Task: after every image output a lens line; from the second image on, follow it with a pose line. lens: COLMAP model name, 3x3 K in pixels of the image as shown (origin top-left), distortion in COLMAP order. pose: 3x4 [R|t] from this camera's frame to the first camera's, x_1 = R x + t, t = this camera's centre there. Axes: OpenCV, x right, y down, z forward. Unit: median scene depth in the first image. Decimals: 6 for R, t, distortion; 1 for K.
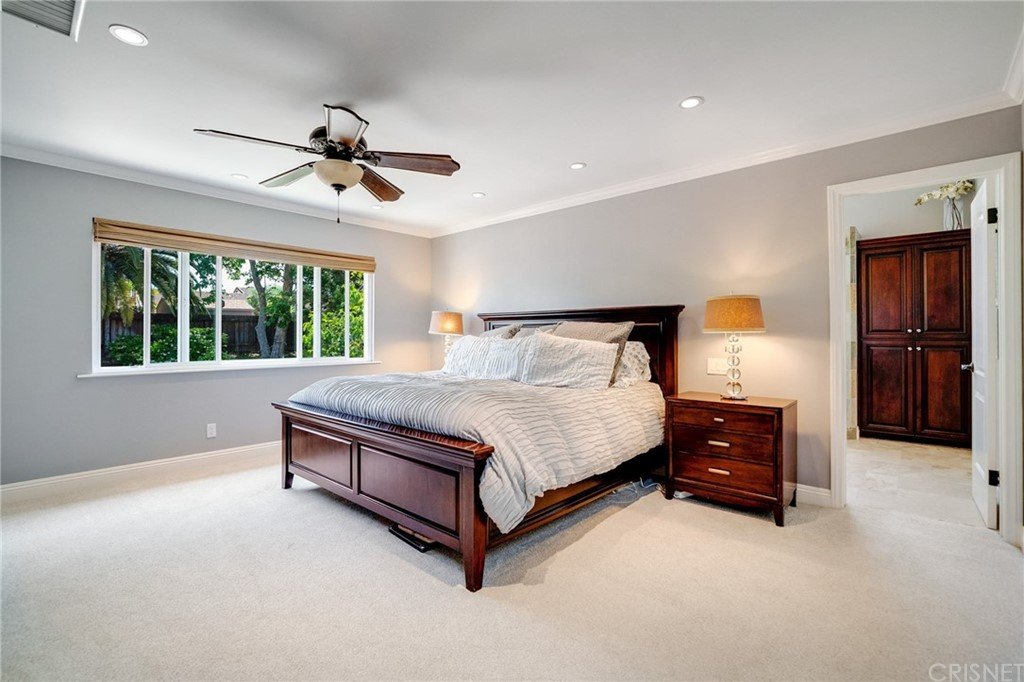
lens RADIAL K [[455.9, 0, 517.7], [0, 455.9, 336.2], [0, 0, 1]] dist [0.011209, -0.000133]
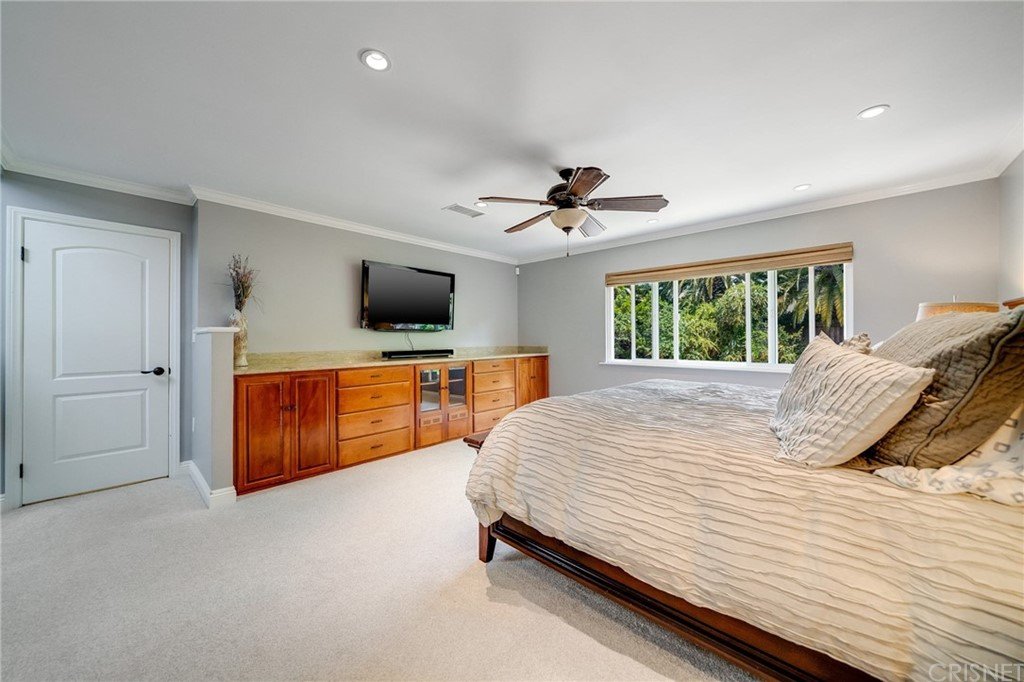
lens RADIAL K [[377.4, 0, 518.9], [0, 377.4, 339.5], [0, 0, 1]] dist [-0.001410, -0.000017]
pose [[-0.012961, 0.000961, -0.999916, 0.519790], [0.001339, 0.999999, 0.000943, -0.008067], [0.999915, -0.001326, -0.012963, 0.657510]]
